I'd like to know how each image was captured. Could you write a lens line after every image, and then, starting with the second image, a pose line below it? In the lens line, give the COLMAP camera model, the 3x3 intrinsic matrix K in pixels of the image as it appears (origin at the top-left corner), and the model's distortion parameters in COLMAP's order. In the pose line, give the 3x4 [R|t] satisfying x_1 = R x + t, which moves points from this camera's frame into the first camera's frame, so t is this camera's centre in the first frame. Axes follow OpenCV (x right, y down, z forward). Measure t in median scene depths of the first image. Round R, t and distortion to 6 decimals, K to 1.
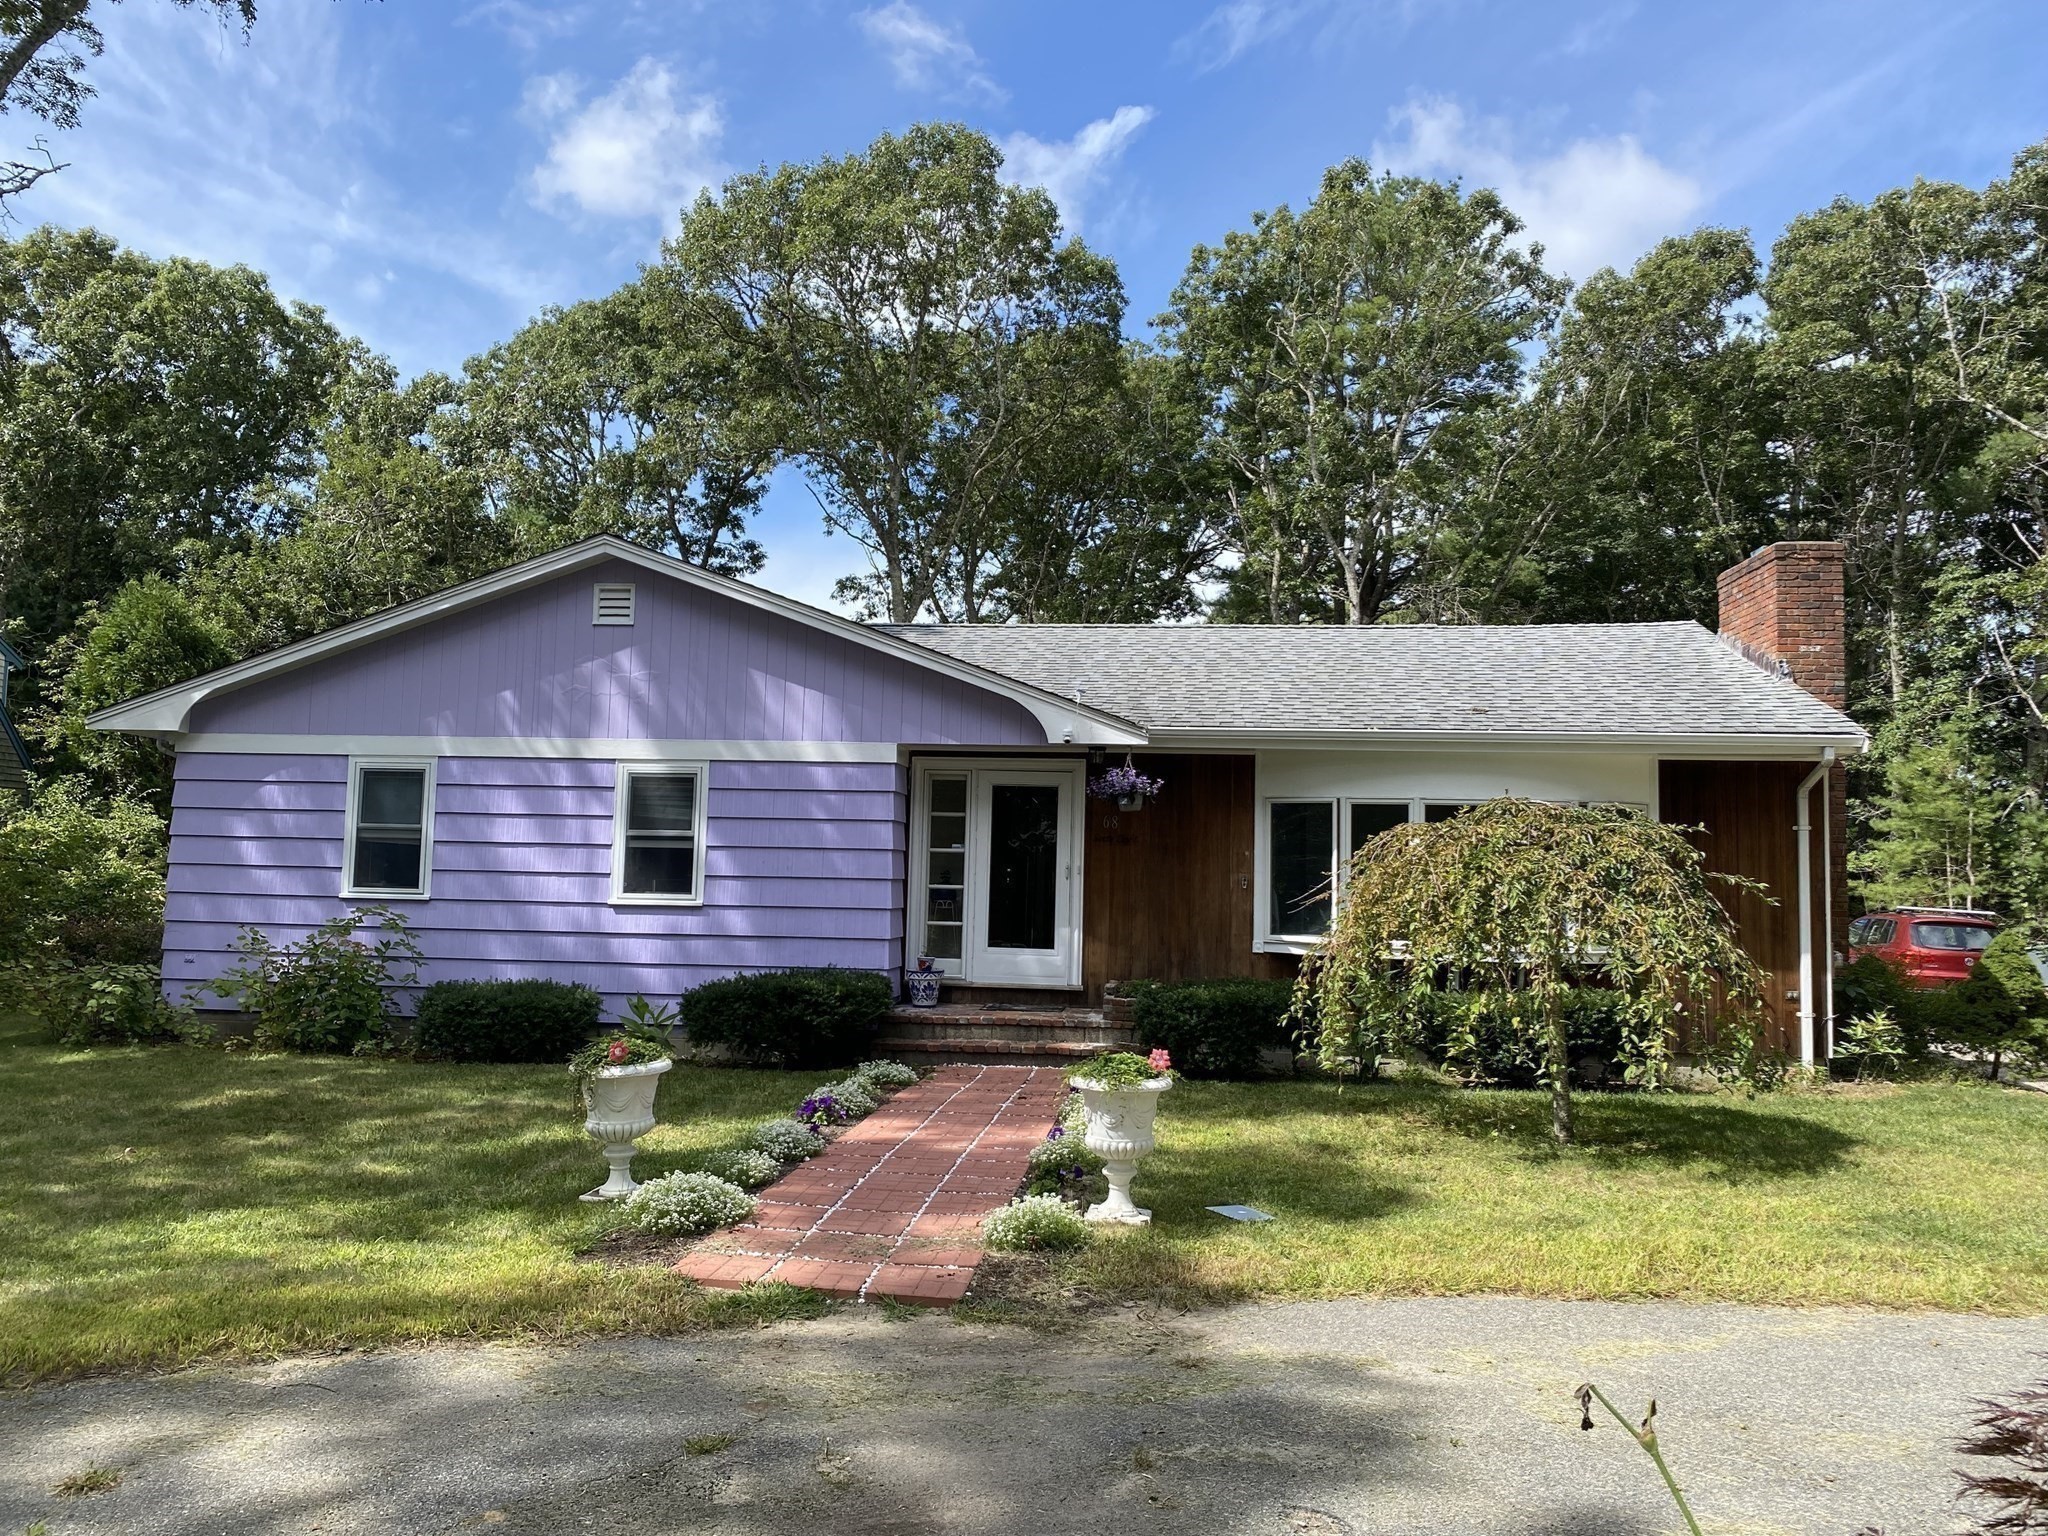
lens RADIAL K [[1564.8, 0, 1029.6], [0, 1564.8, 754.7], [0, 0, 1]] dist [0.012619, -0.034590]
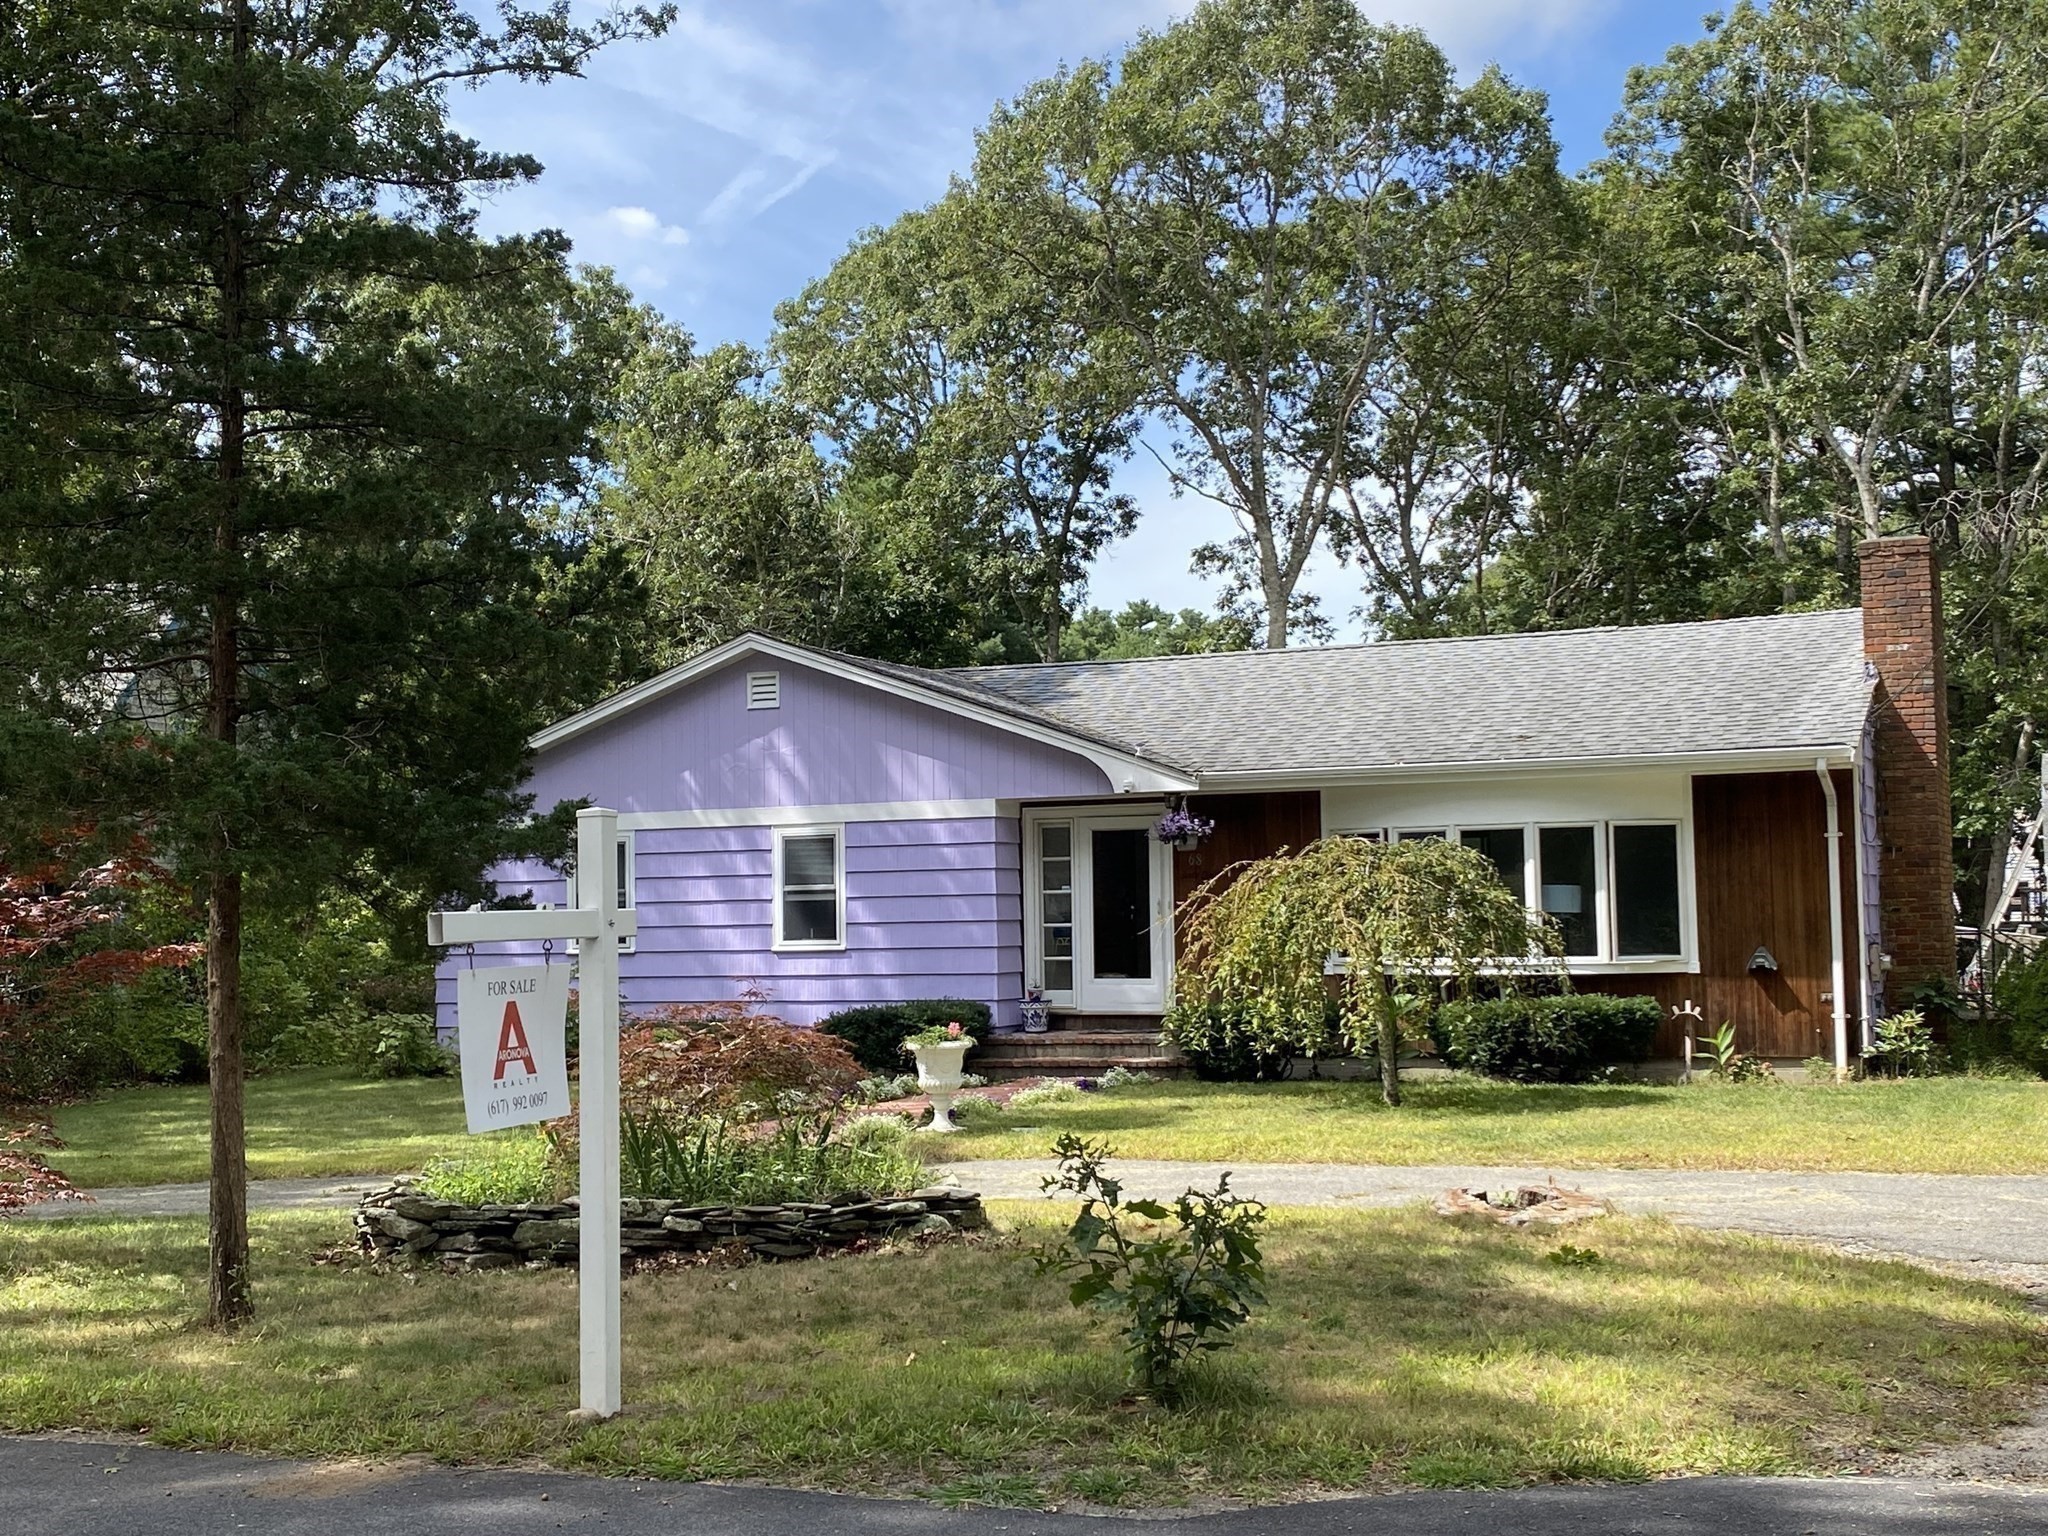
lens RADIAL K [[2448.2, 0, 1025.3], [0, 2448.2, 775.7], [0, 0, 1]] dist [0.023012, 0.000000]
pose [[0.952516, -0.057992, -0.298916, 0.445915], [0.064522, 0.997844, 0.012014, -0.042617], [0.297575, -0.030730, 0.954204, -0.649204]]
